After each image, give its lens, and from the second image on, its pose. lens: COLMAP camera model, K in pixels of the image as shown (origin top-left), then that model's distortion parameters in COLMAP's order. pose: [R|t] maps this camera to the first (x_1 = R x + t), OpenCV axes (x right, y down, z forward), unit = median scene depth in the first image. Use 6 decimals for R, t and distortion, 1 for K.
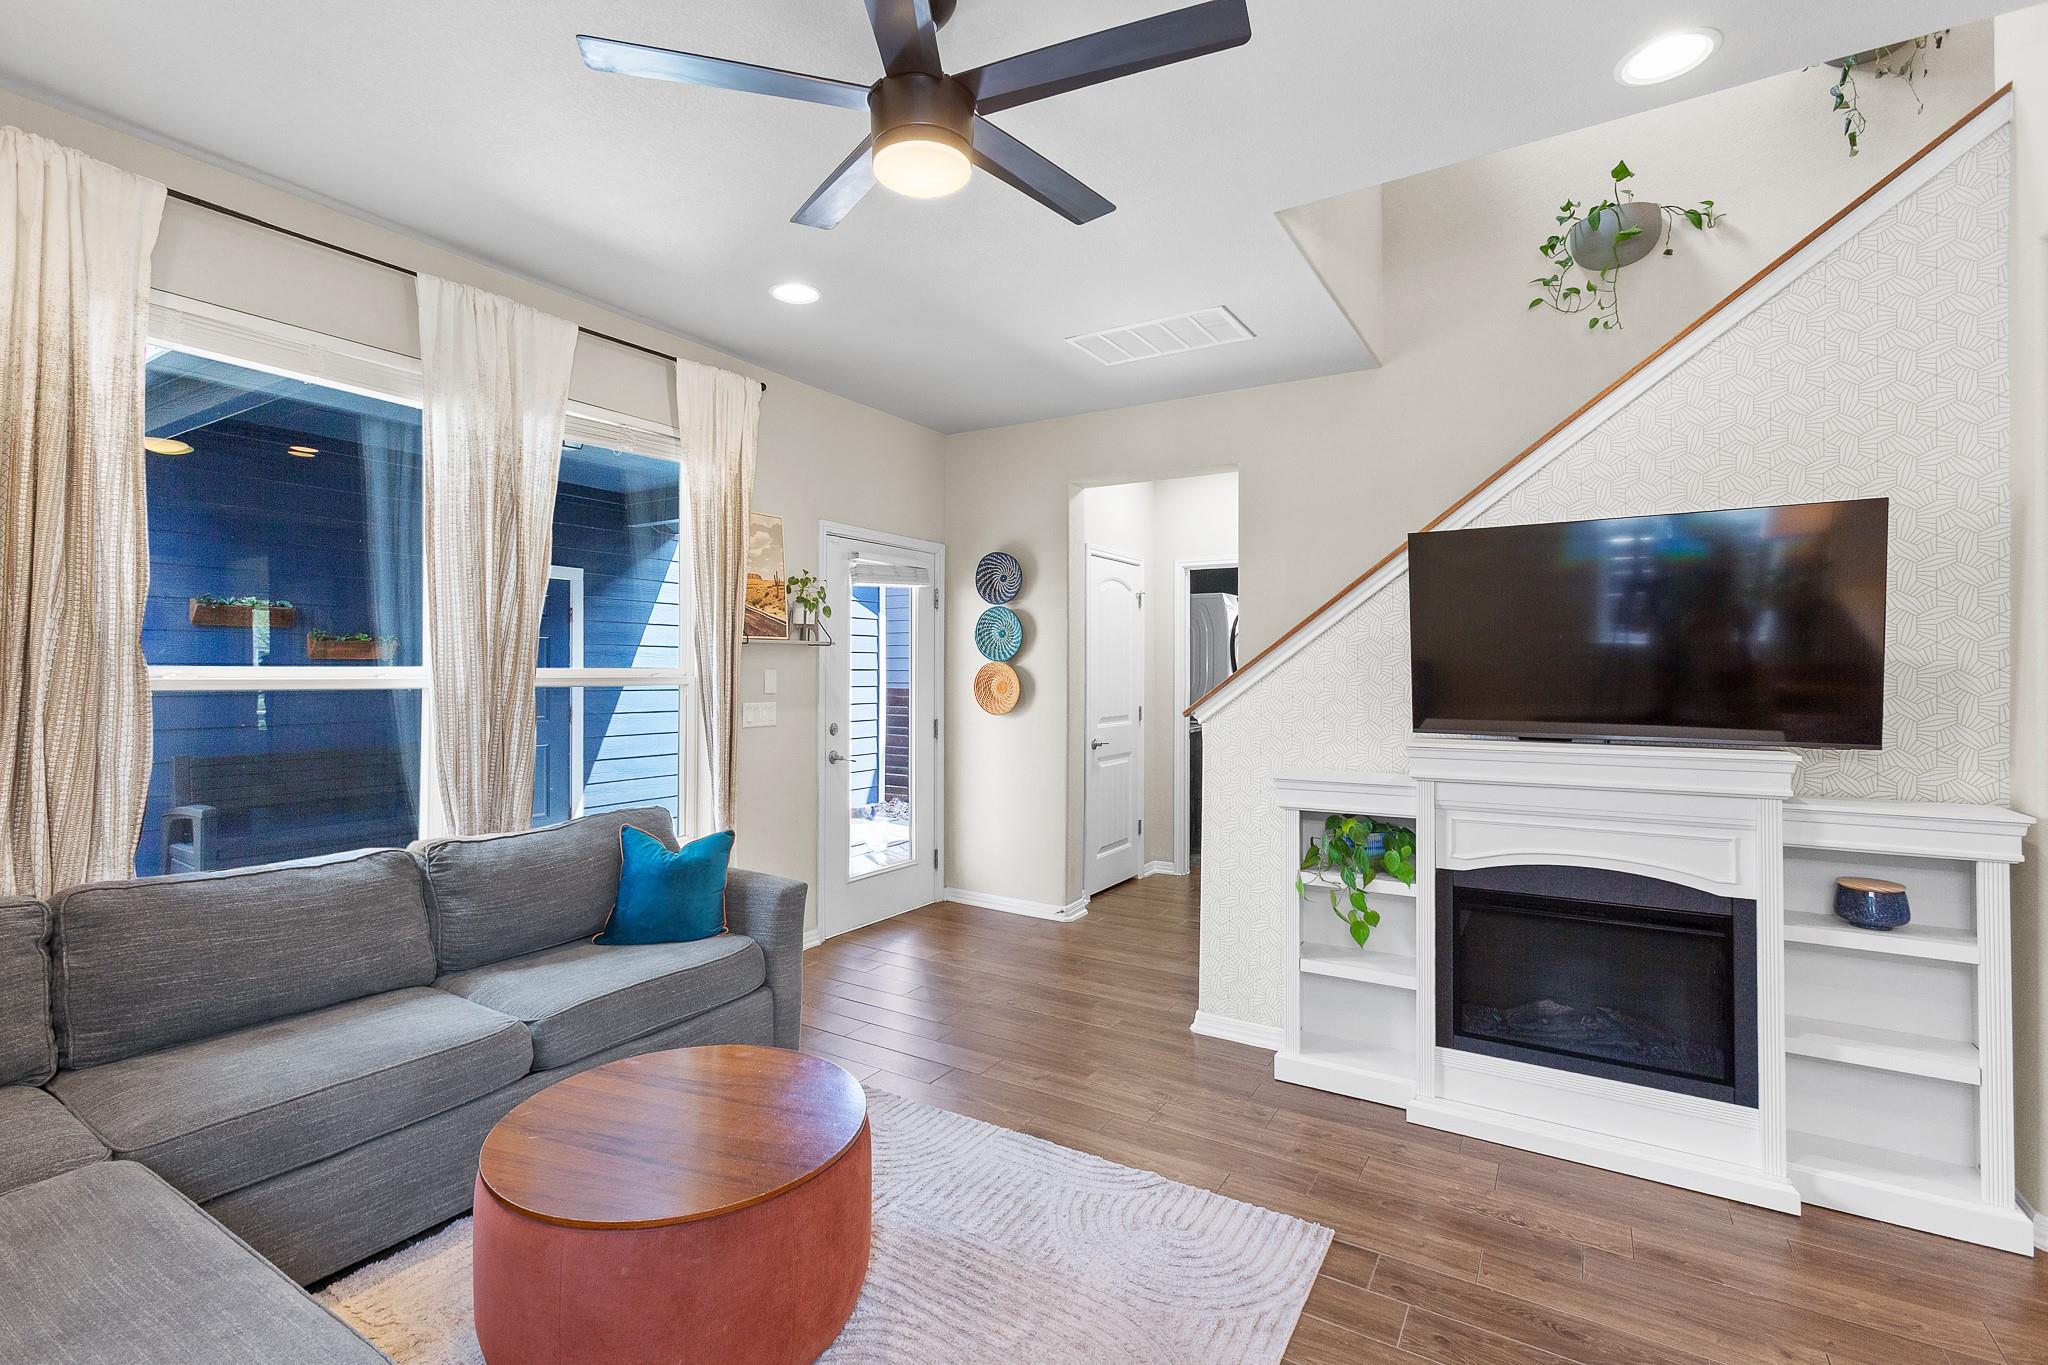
lens RADIAL K [[919.1, 0, 1027.3], [0, 919.1, 649.7], [0, 0, 1]] dist [0.002380, 0.000636]
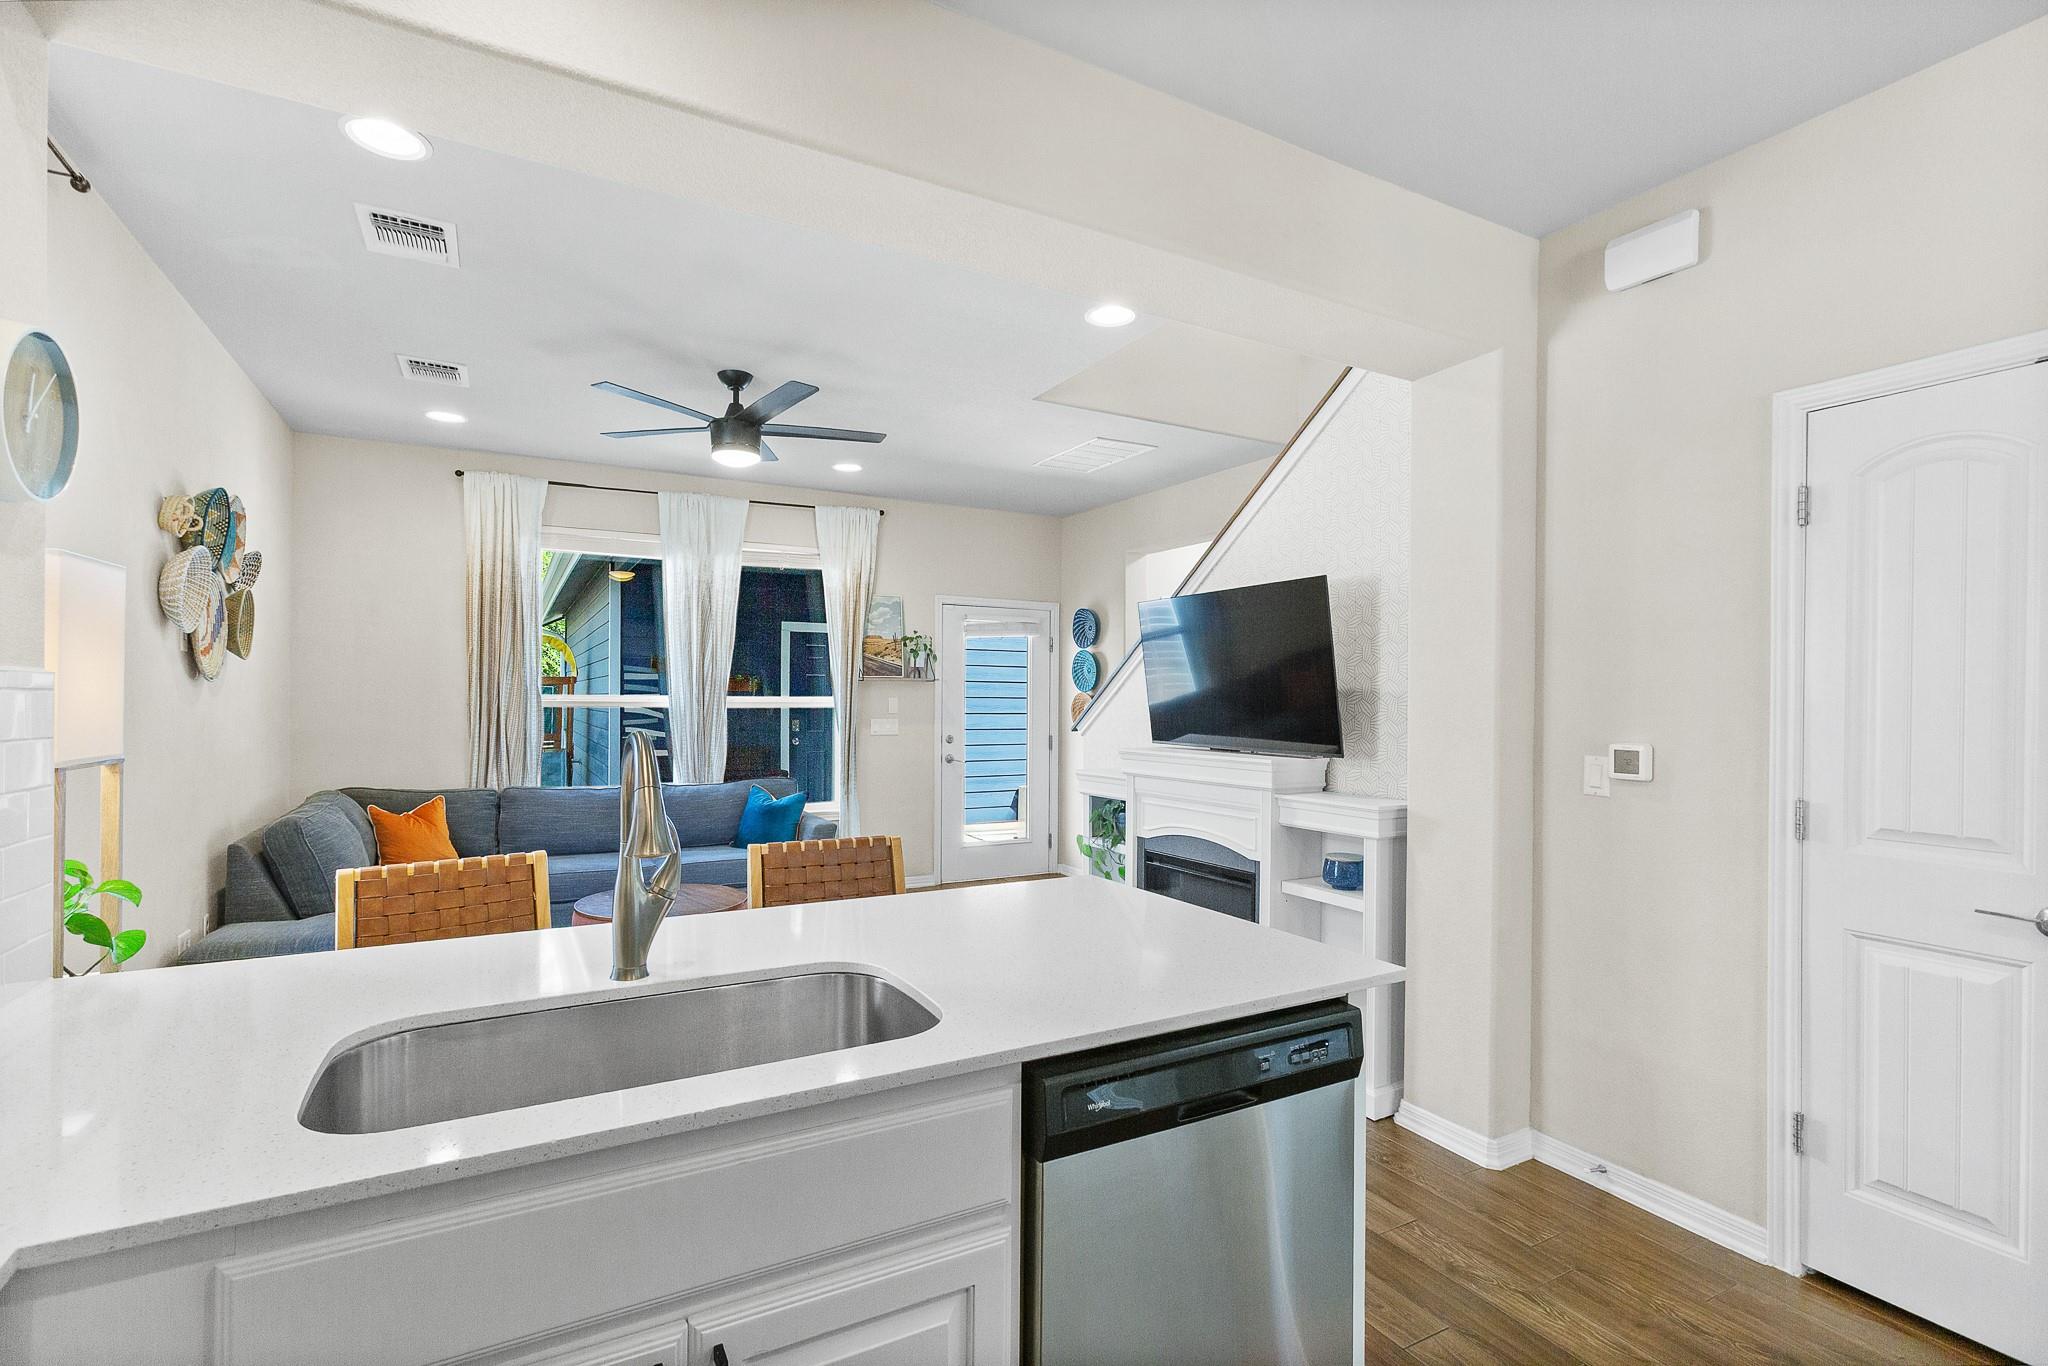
lens RADIAL K [[919.9, 0, 1024.0], [0, 919.9, 683.0], [0, 0, 1]] dist [-0.002022, 0.000038]
pose [[0.878514, -0.004112, -0.477699, 0.849233], [0.006405, 0.999974, 0.003171, -0.007857], [0.477674, -0.005846, 0.878518, -0.304640]]
